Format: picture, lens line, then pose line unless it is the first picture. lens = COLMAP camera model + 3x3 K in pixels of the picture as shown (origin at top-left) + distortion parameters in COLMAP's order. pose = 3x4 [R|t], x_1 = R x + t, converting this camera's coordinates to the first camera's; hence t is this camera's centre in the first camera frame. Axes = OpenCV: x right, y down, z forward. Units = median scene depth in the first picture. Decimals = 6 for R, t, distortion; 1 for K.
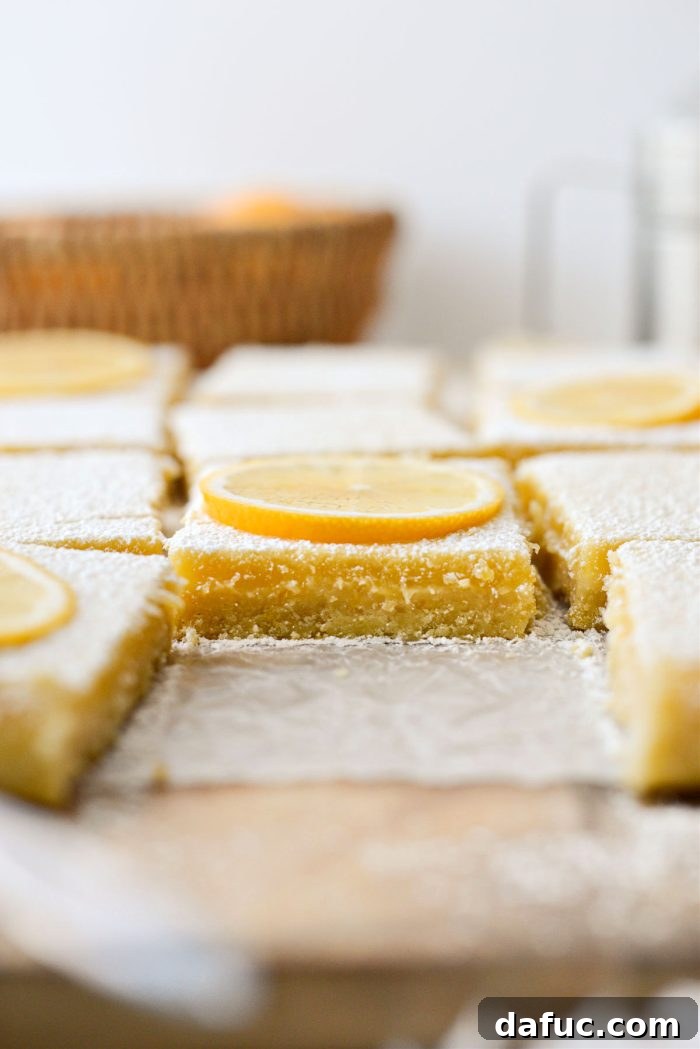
lens RADIAL K [[1721.4, 0, 350.0], [0, 1721.4, 524.5], [0, 0, 1]] dist [-0.154448, 0.029861]
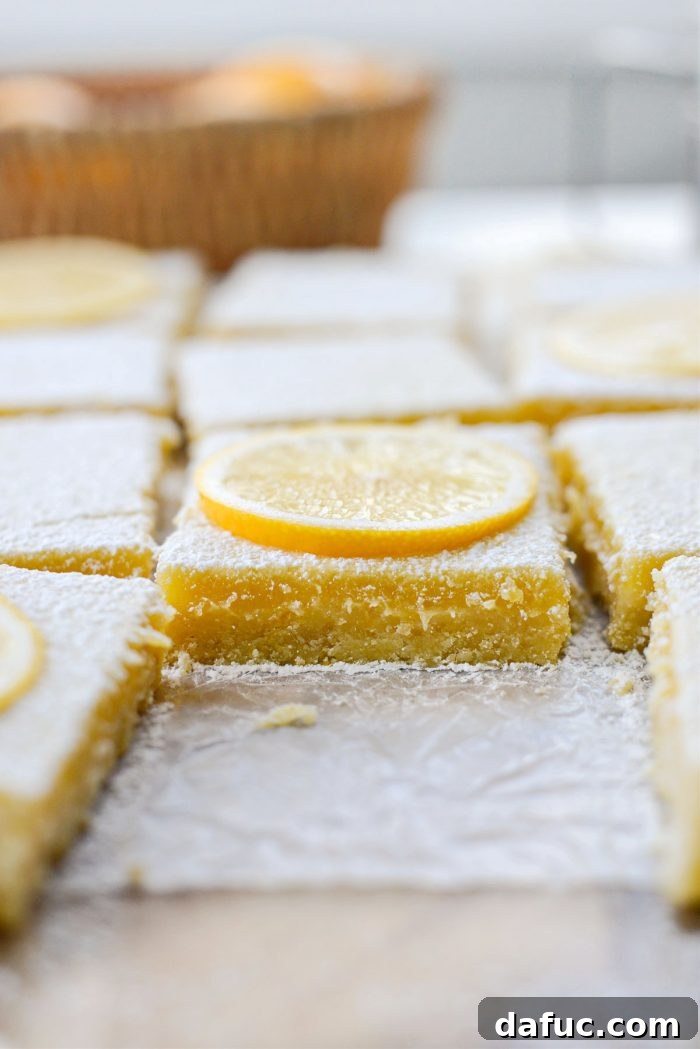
lens RADIAL K [[1721.4, 0, 350.0], [0, 1721.4, 524.5], [0, 0, 1]] dist [-0.154448, 0.029861]
pose [[0.999518, -0.003679, -0.030823, 0.021995], [0.007153, 0.993527, 0.113373, -0.107098], [0.030206, -0.113539, 0.993074, 0.122270]]
